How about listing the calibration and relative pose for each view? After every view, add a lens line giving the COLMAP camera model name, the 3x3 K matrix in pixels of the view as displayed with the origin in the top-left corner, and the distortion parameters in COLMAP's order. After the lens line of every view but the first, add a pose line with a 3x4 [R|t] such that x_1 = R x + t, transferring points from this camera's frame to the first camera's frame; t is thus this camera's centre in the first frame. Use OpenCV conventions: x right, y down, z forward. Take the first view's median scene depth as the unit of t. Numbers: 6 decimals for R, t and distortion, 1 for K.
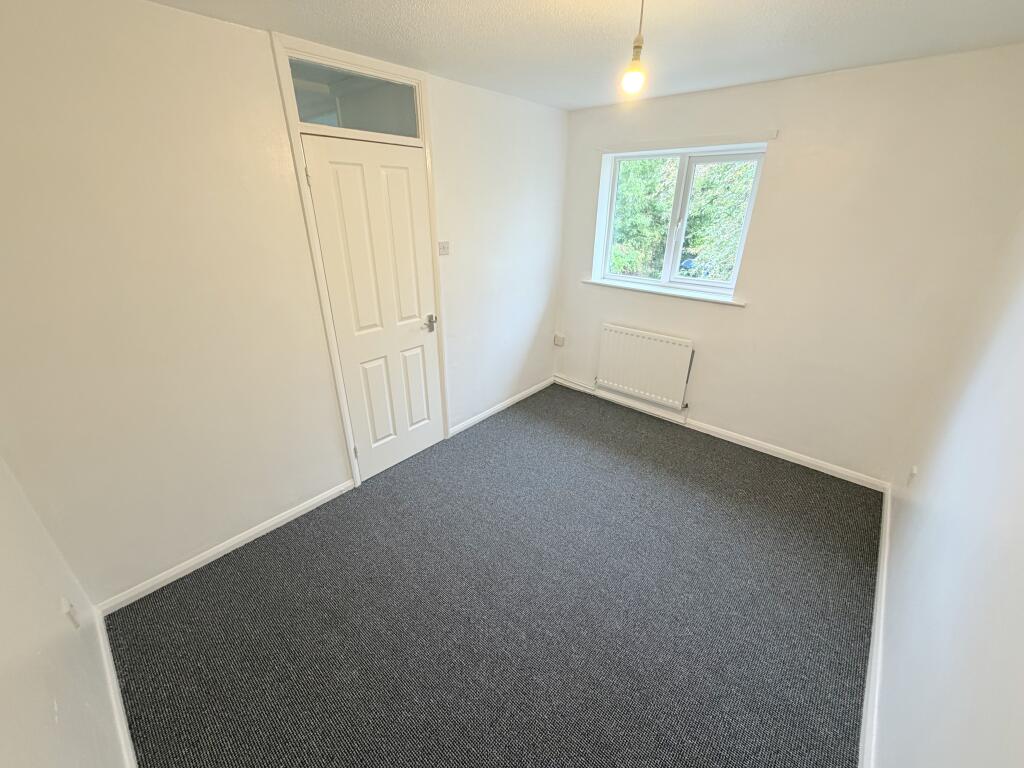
lens RADIAL K [[408.0, 0, 509.3], [0, 408.0, 384.0], [0, 0, 1]] dist [0.000247, 0.000256]
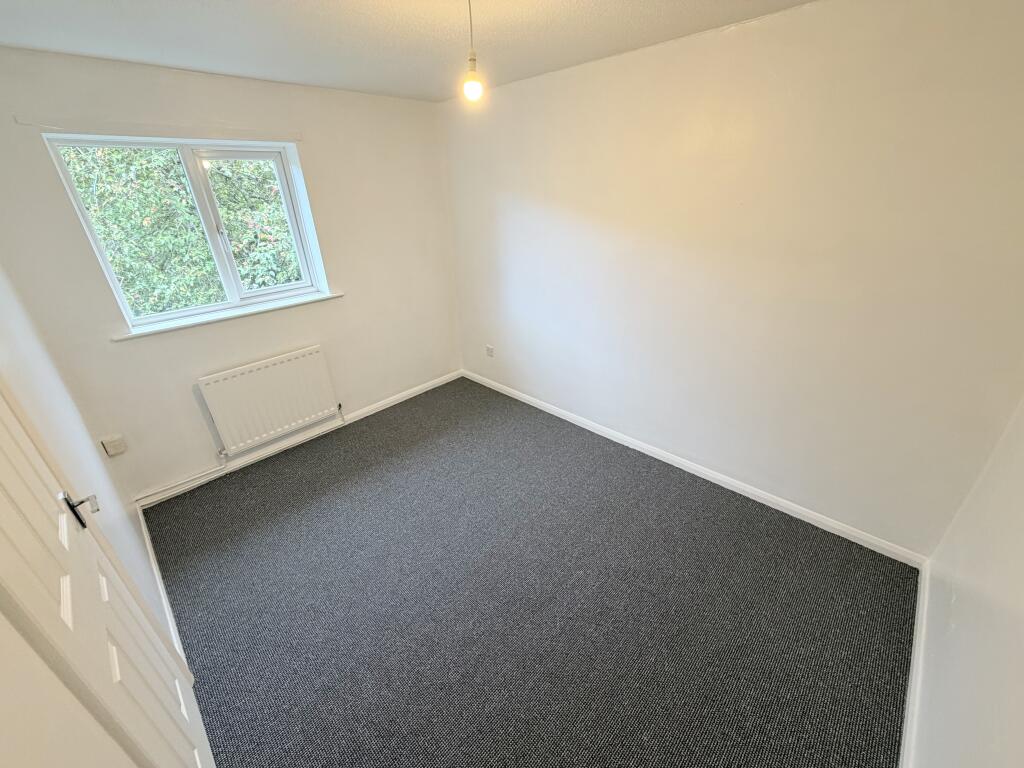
lens RADIAL K [[408.0, 0, 509.3], [0, 408.0, 384.0], [0, 0, 1]] dist [0.000247, 0.000256]
pose [[0.047592, -0.438745, 0.897350, -0.432390], [0.440371, 0.815565, 0.375402, -0.189351], [-0.896554, 0.377301, 0.232025, 0.393729]]
